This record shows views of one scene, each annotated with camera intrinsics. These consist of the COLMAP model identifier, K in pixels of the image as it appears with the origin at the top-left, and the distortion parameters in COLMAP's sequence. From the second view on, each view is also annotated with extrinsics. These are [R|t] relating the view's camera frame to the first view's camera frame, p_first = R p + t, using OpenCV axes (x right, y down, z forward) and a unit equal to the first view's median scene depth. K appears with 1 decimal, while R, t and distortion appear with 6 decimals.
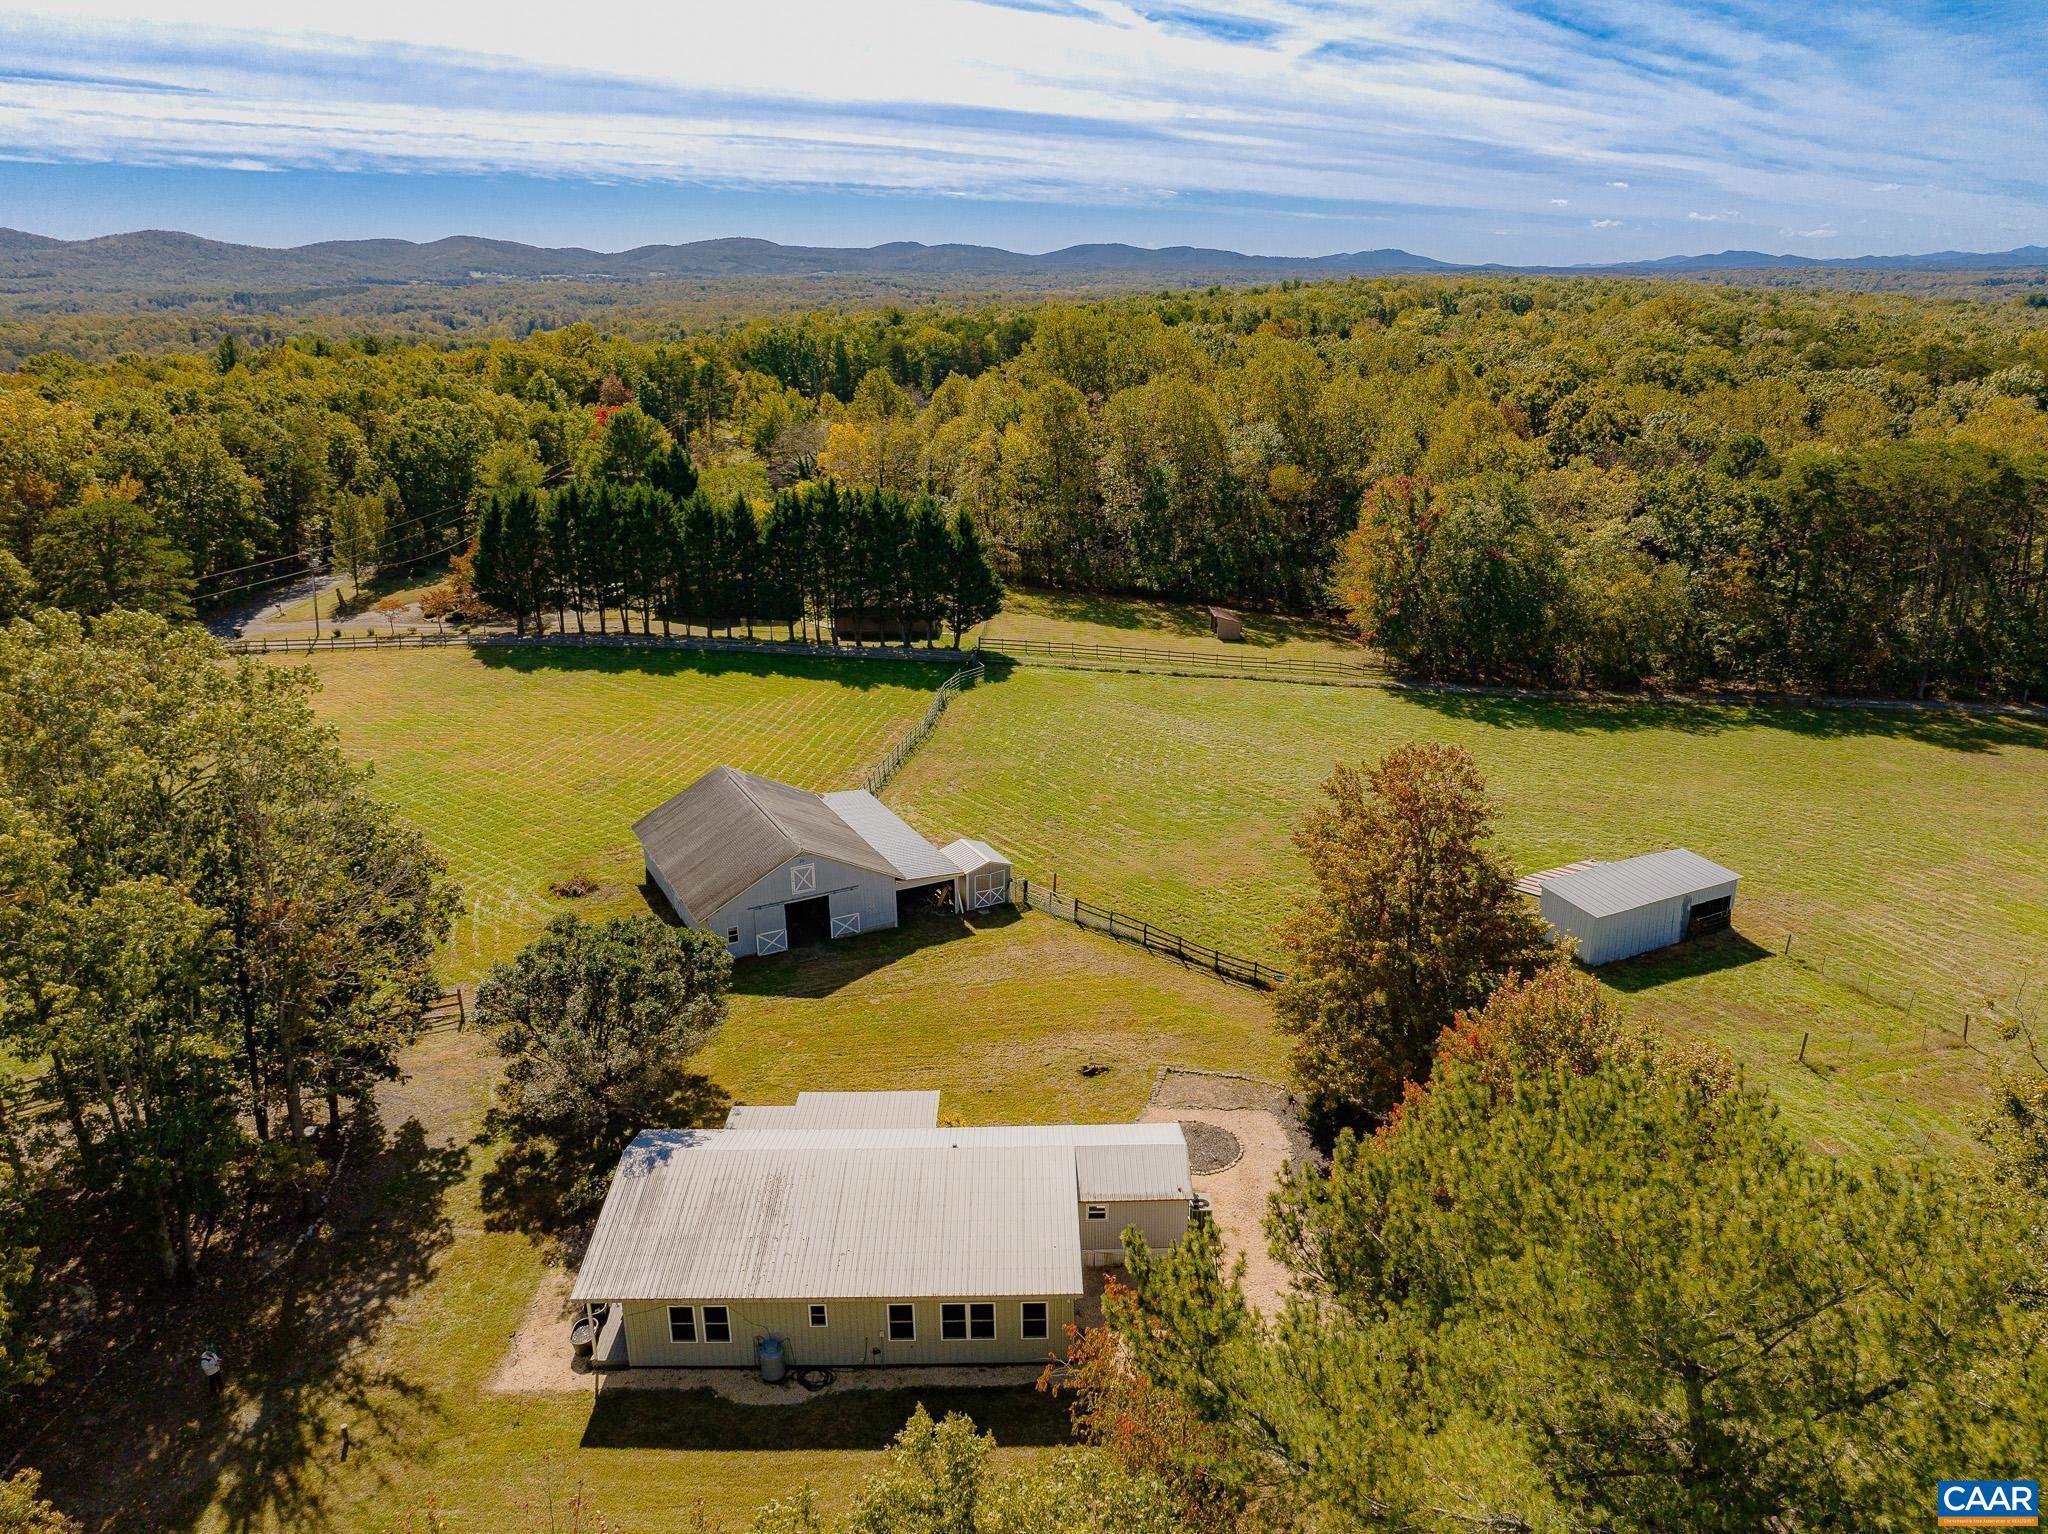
lens RADIAL K [[1440.9, 0, 1030.7], [0, 1440.9, 762.2], [0, 0, 1]] dist [-0.039361, 0.001086]
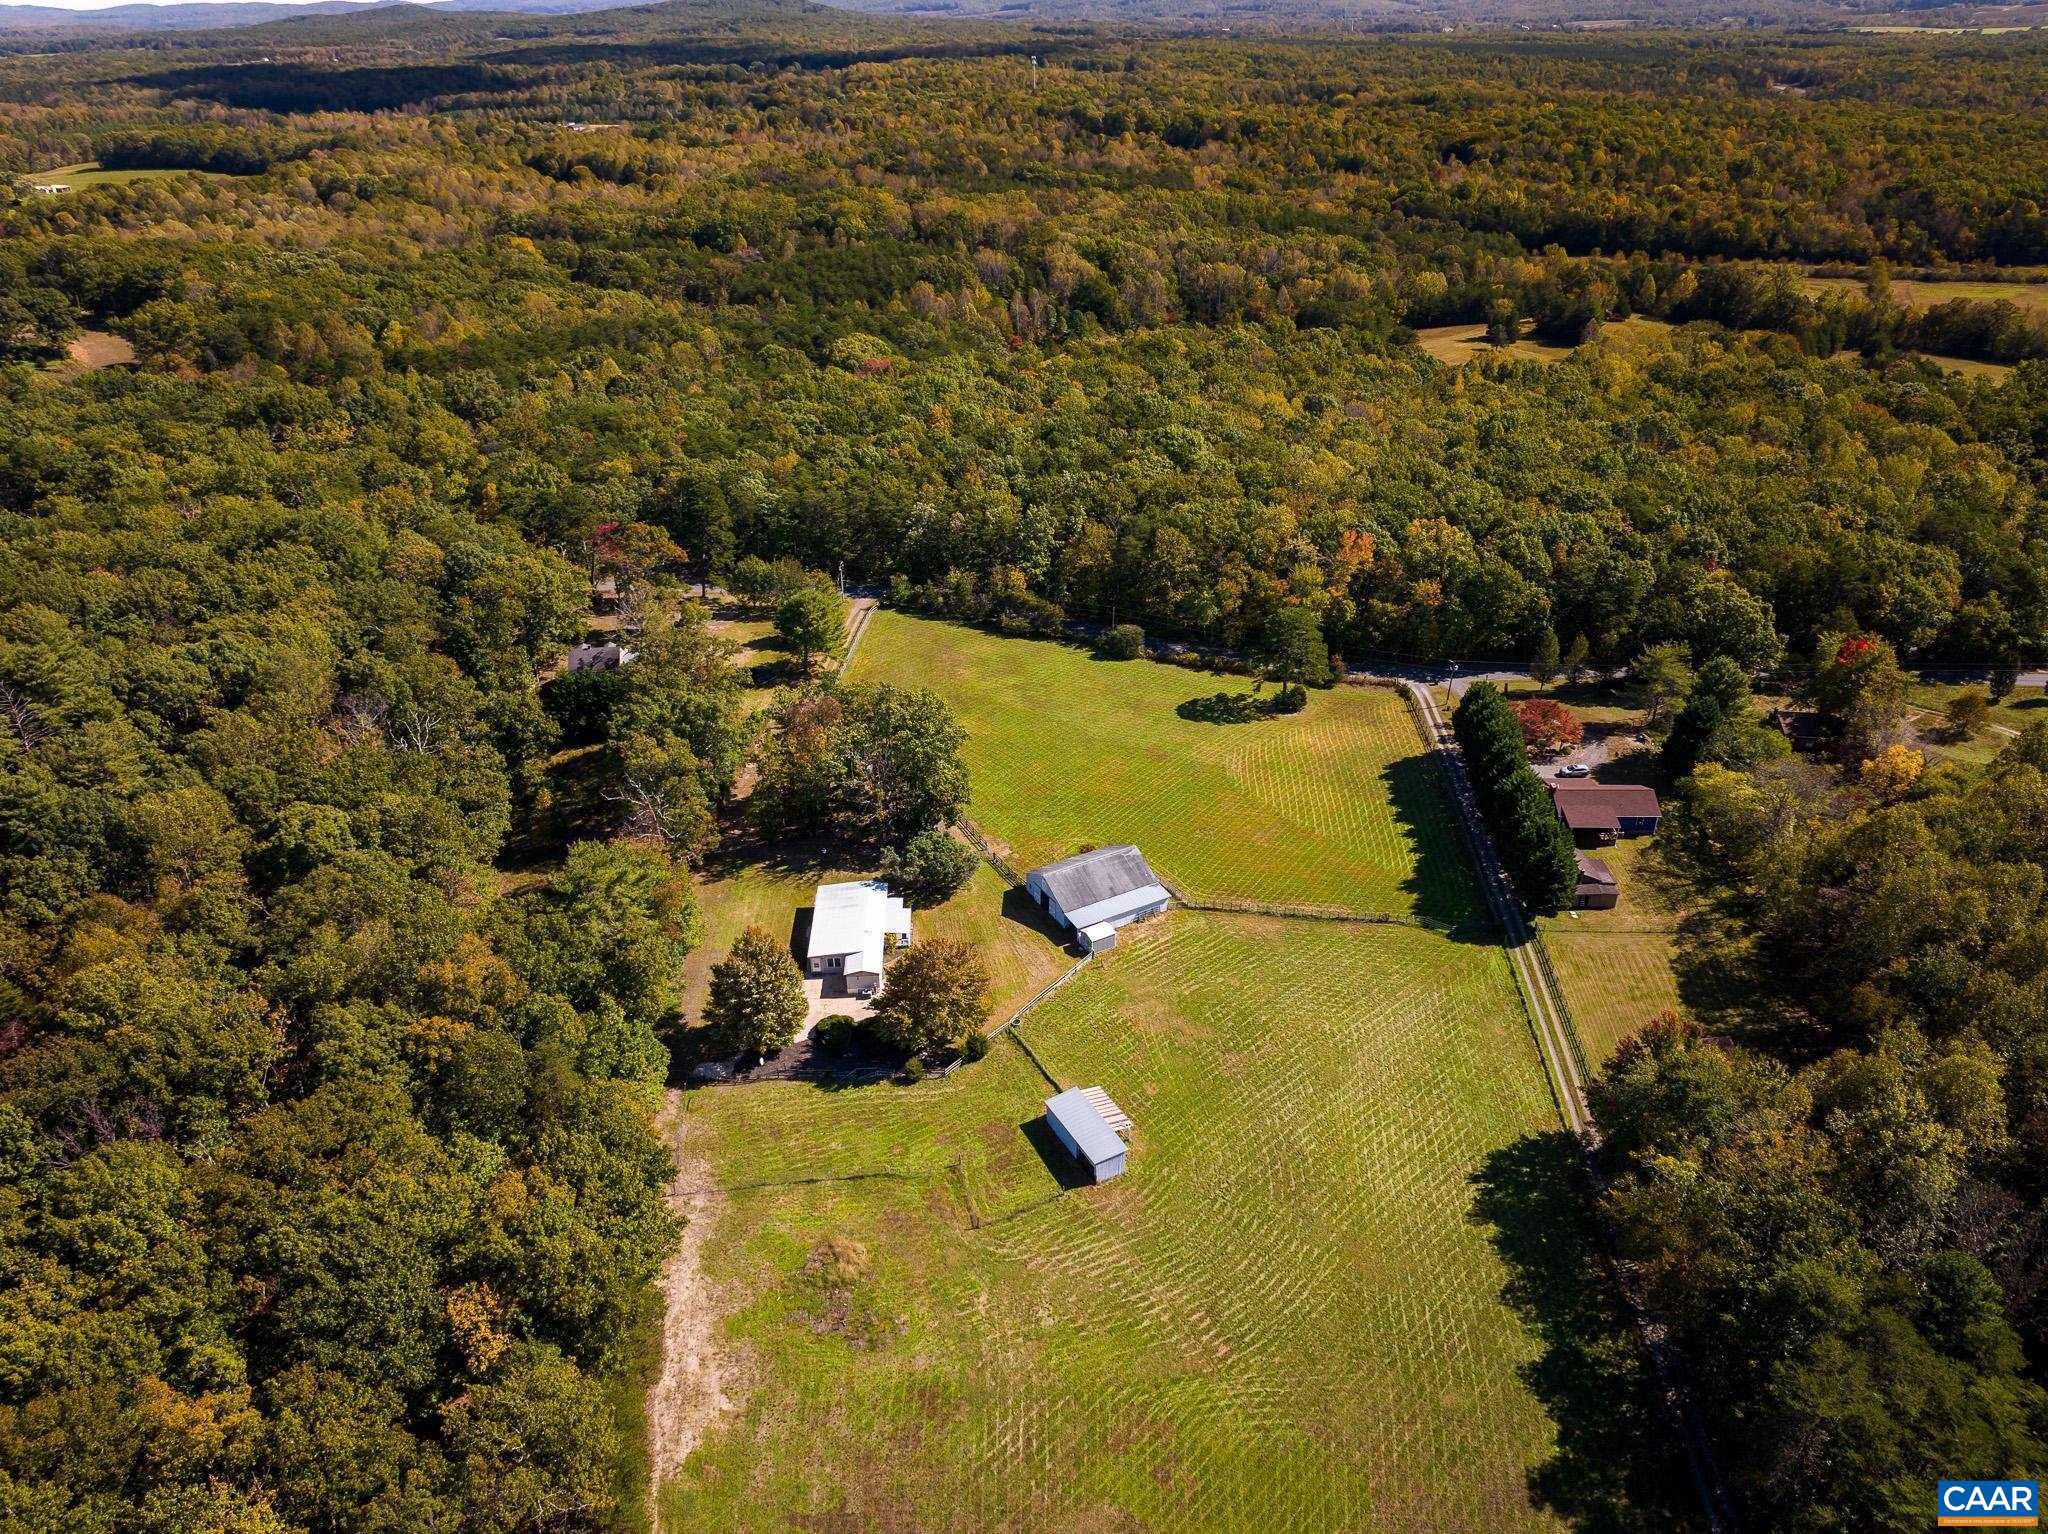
lens RADIAL K [[1409.6, 0, 1024.0], [0, 1409.6, 767.0], [0, 0, 1]] dist [-0.037929, -0.001917]
pose [[0.032871, 0.492529, -0.869675, 1.270238], [-0.315265, 0.830832, 0.458614, -0.816624], [0.948434, 0.259103, 0.182587, 0.281642]]
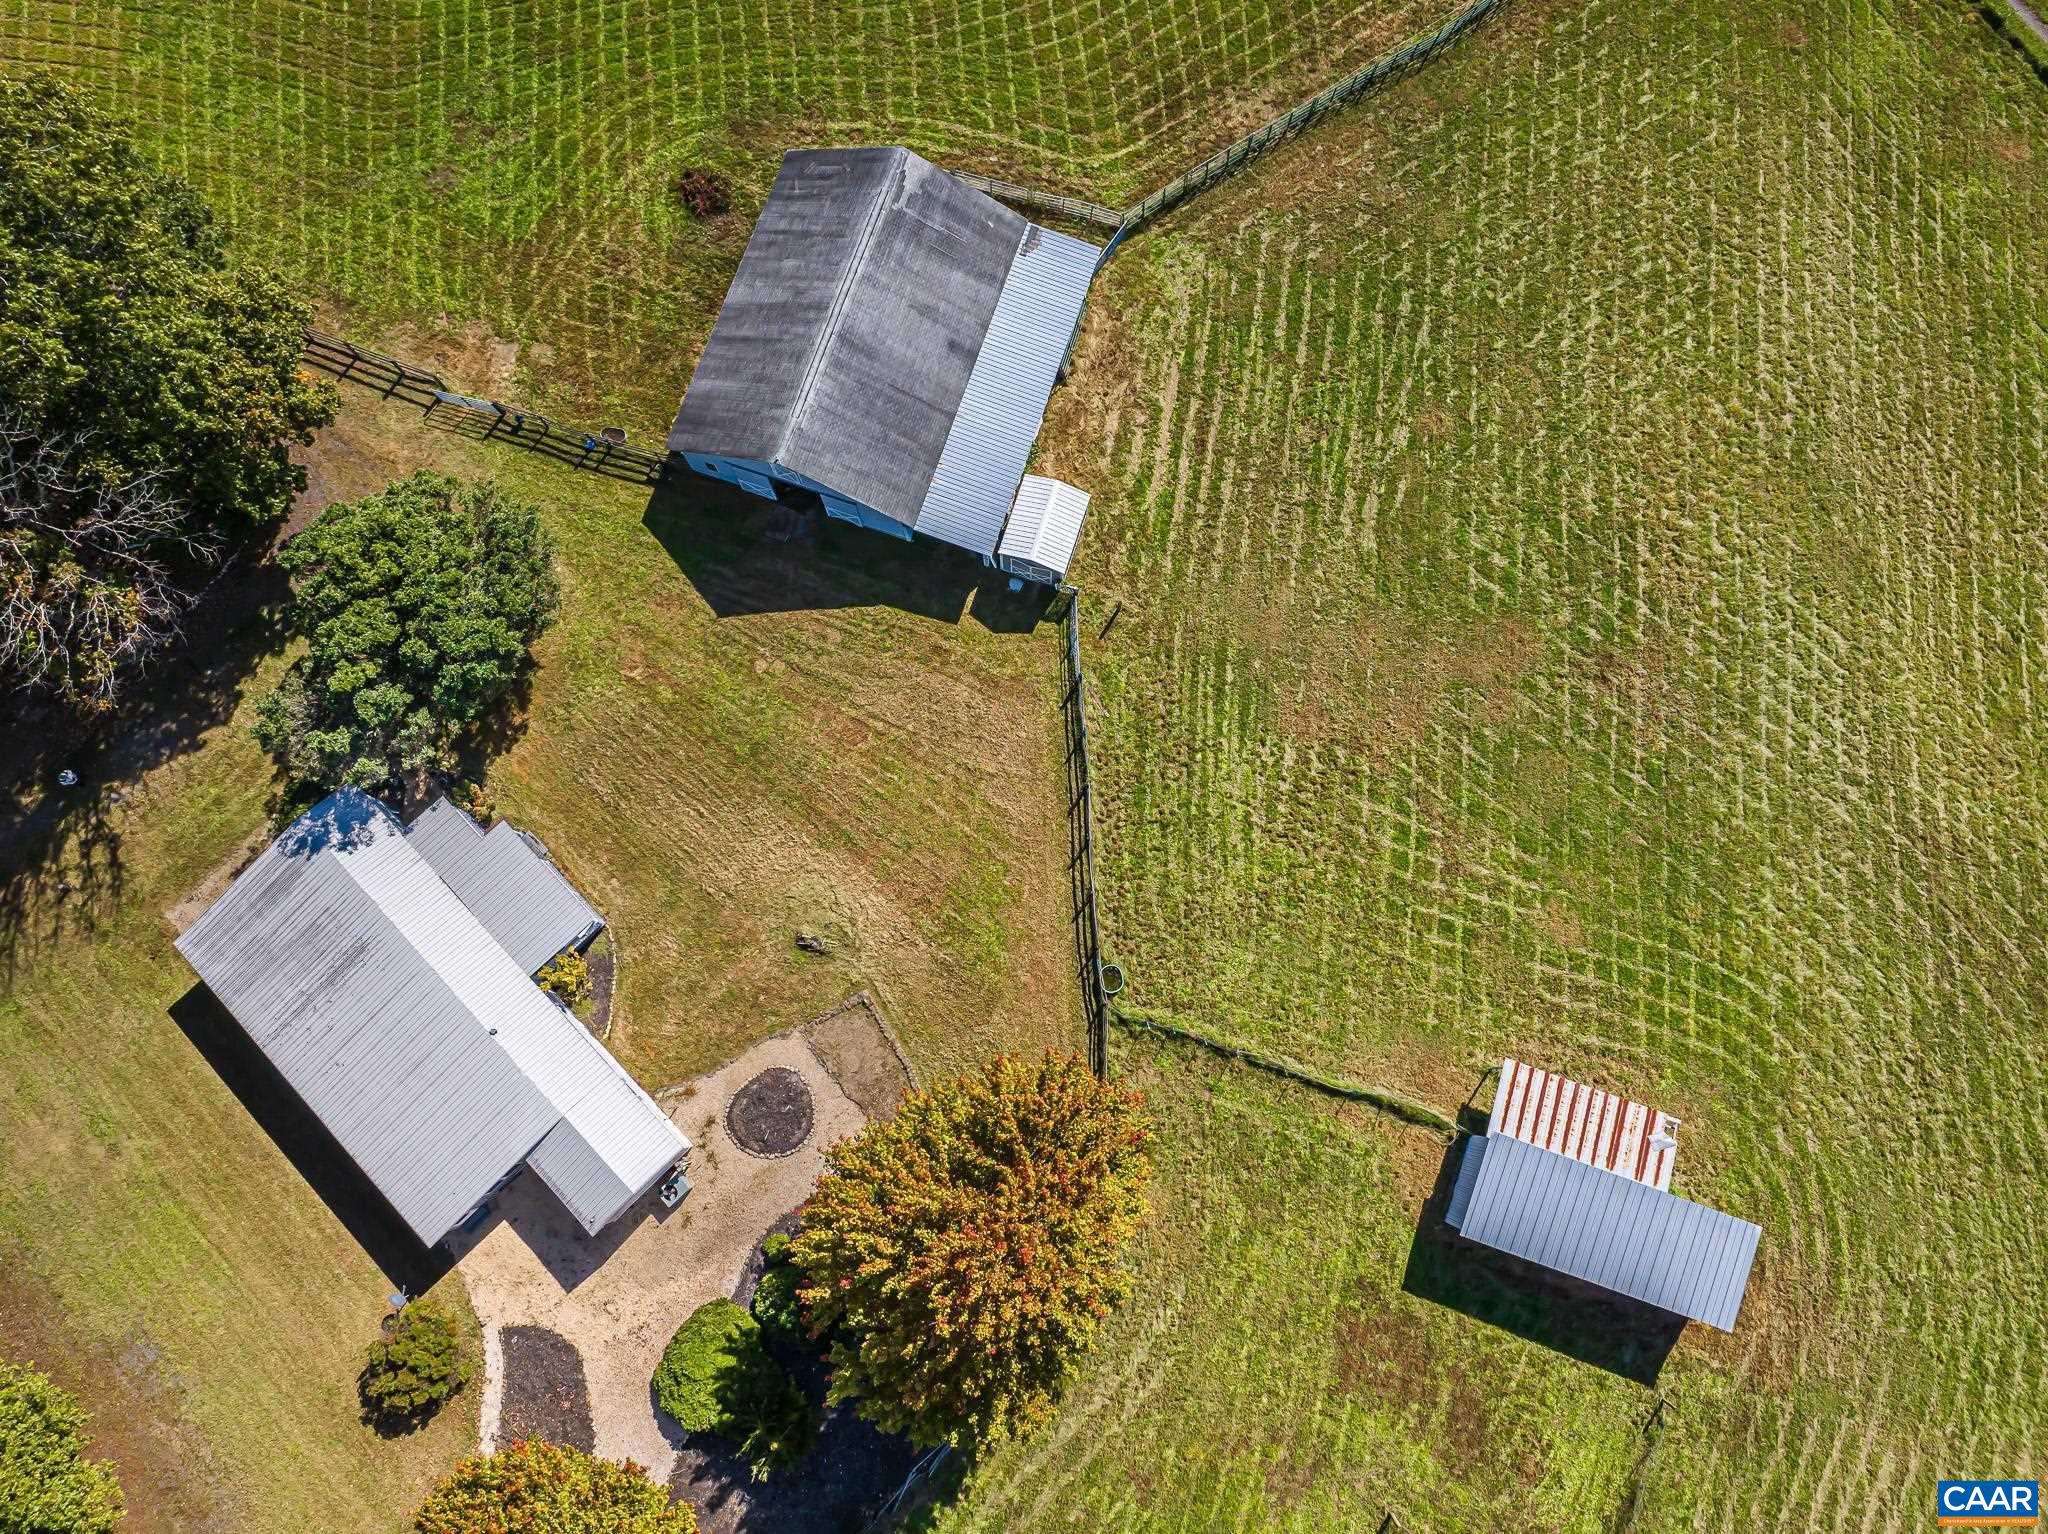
lens RADIAL K [[1420.2, 0, 1034.6], [0, 1420.2, 758.3], [0, 0, 1]] dist [-0.034899, -0.018447]
pose [[0.693796, 0.708799, -0.127482, 0.098005], [-0.236054, 0.391054, 0.889582, -0.380677], [0.680386, -0.587096, 0.438626, 0.421944]]
